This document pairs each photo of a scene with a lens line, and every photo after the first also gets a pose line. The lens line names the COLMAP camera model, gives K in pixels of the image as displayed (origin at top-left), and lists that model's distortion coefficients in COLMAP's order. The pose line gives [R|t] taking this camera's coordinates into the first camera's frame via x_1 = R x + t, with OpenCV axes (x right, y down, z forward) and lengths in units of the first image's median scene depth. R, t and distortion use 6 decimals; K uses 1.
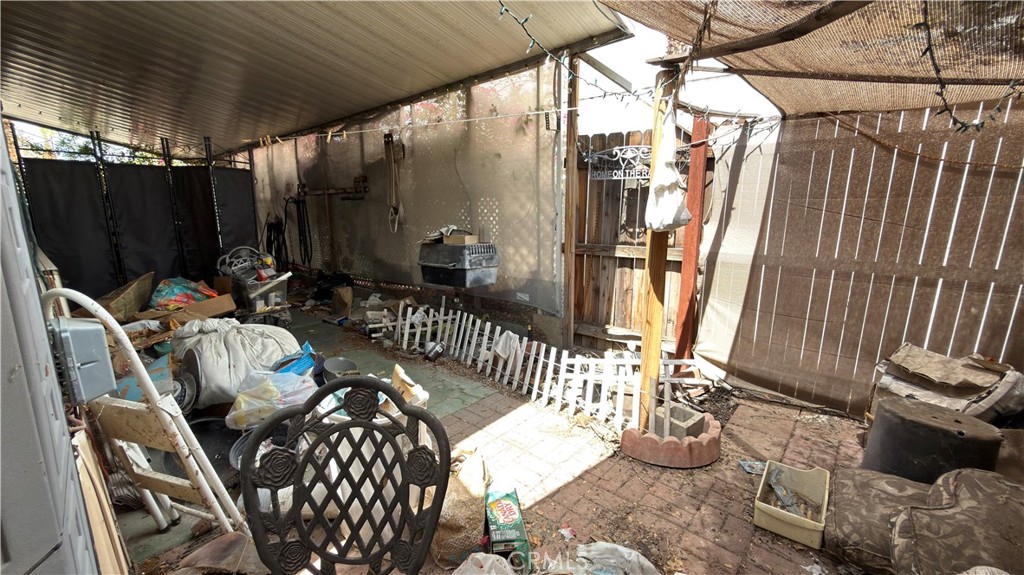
lens RADIAL K [[408.2, 0, 512.0], [0, 408.2, 287.5], [0, 0, 1]] dist [-0.001660, -0.000342]
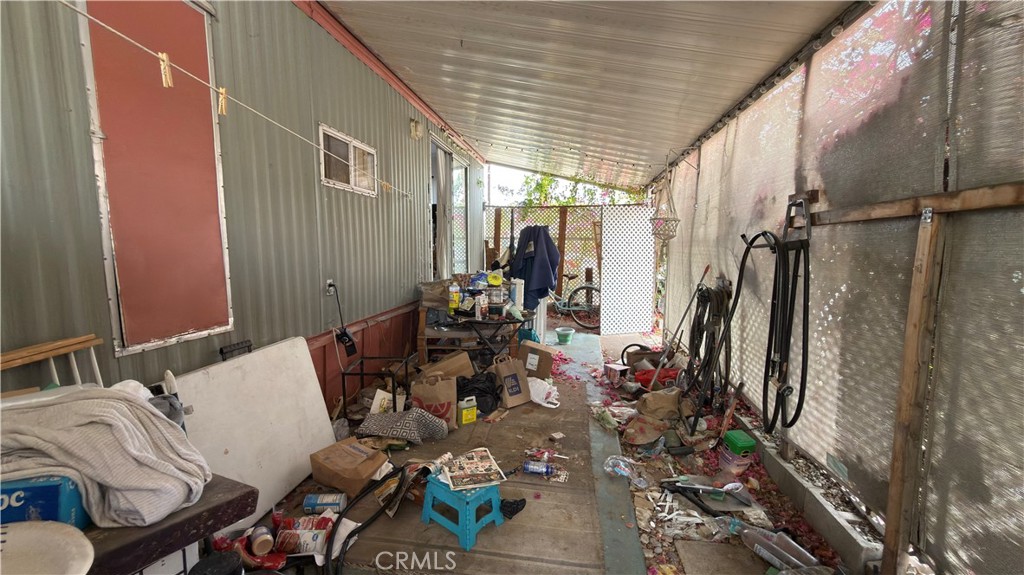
lens RADIAL K [[408.2, 0, 512.0], [0, 408.2, 287.5], [0, 0, 1]] dist [-0.001660, -0.000342]
pose [[0.523413, 0.091489, -0.847153, -0.359829], [-0.170377, 0.985378, 0.001149, -0.140787], [0.834872, 0.143734, 0.531347, 0.650938]]
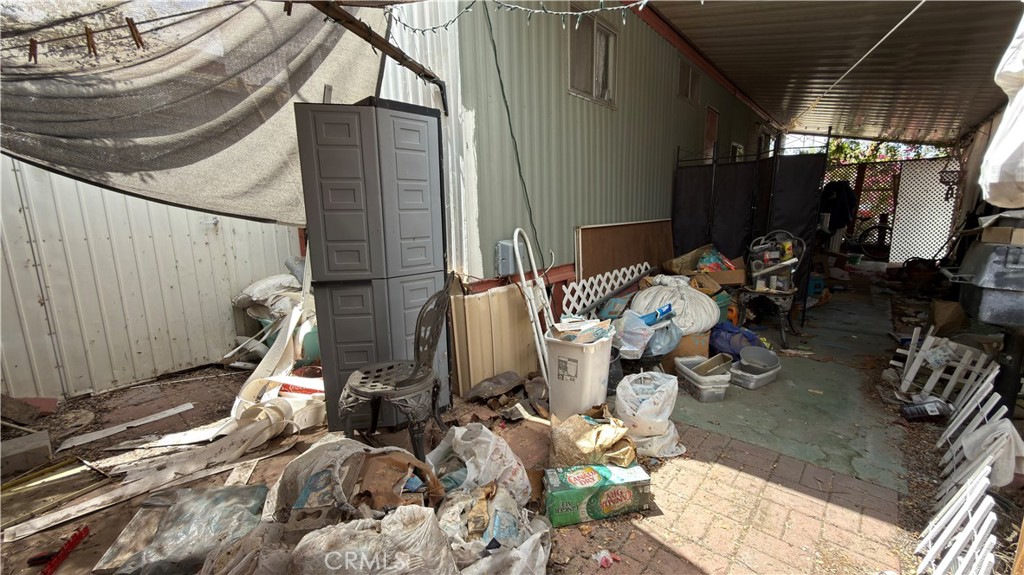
lens RADIAL K [[408.2, 0, 512.0], [0, 408.2, 287.5], [0, 0, 1]] dist [-0.001660, -0.000342]
pose [[-0.007716, 0.187521, -0.982230, 0.219899], [-0.177198, 0.966458, 0.185902, -0.016682], [0.984145, 0.175484, 0.025772, 0.175527]]
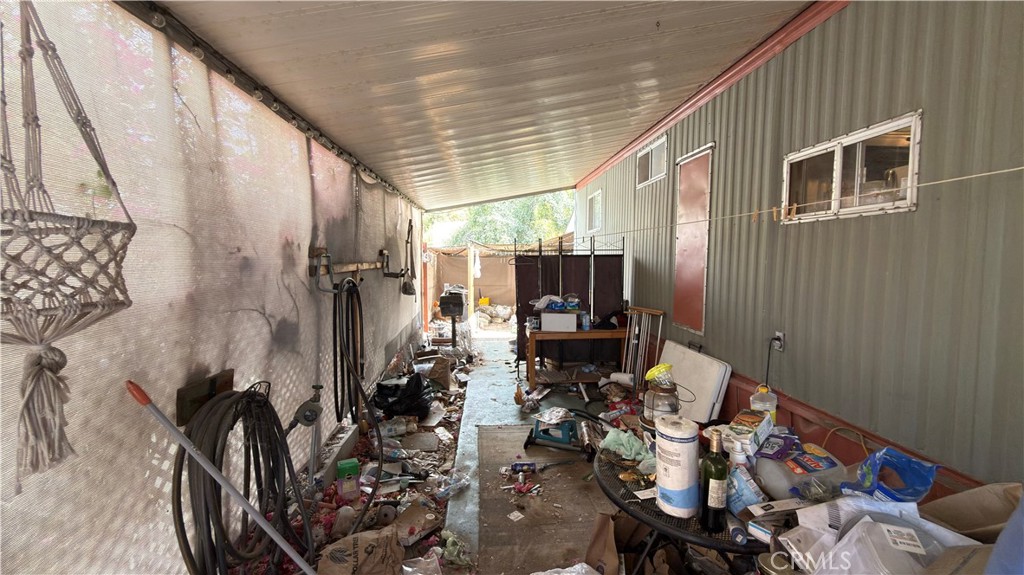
lens RADIAL K [[408.2, 0, 512.0], [0, 408.2, 287.5], [0, 0, 1]] dist [-0.001660, -0.000342]
pose [[-0.699319, -0.047296, 0.713243, -0.971187], [0.139679, 0.969531, 0.201243, -0.275921], [-0.701030, 0.240358, -0.671405, 1.173488]]
